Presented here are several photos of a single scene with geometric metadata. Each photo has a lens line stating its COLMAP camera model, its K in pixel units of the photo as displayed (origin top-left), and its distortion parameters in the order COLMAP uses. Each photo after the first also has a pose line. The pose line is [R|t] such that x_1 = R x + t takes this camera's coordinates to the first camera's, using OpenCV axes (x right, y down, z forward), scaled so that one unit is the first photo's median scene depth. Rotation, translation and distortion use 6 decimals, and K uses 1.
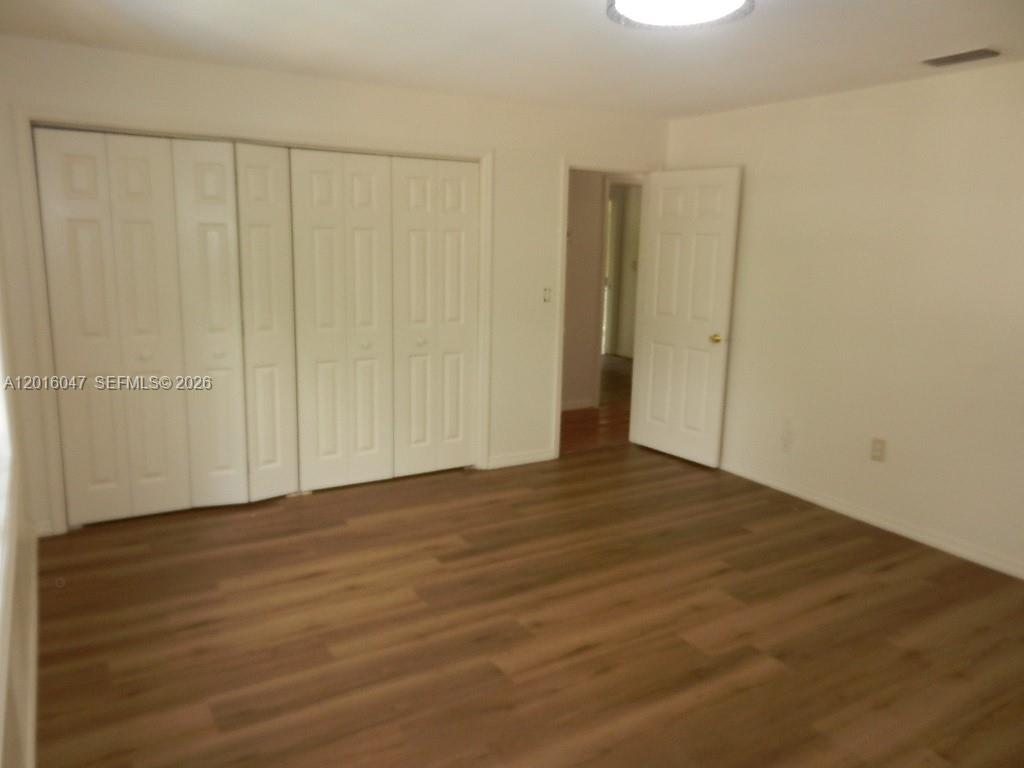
lens RADIAL K [[757.7, 0, 511.7], [0, 757.7, 384.2], [0, 0, 1]] dist [0.014273, -0.006048]
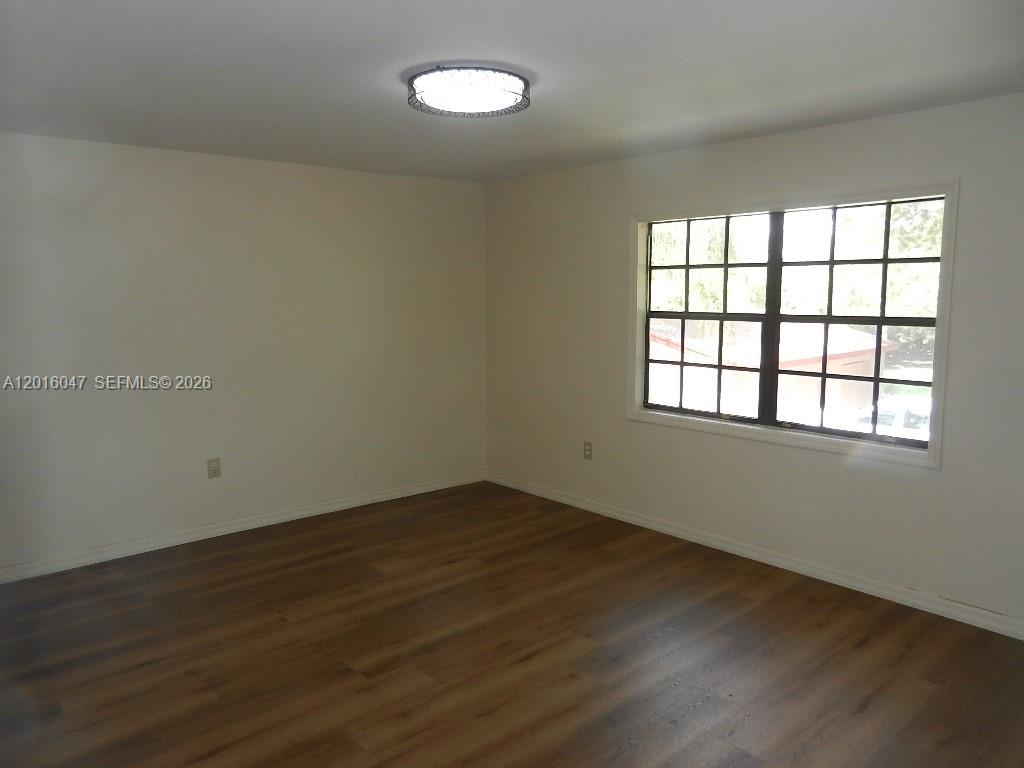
lens RADIAL K [[757.7, 0, 512.0], [0, 757.7, 383.7], [0, 0, 1]] dist [0.014273, -0.006048]
pose [[-0.984415, -0.000737, -0.175859, 0.302619], [-0.053160, 0.954456, 0.293578, -0.355278], [0.167633, 0.298351, -0.939620, 1.884646]]
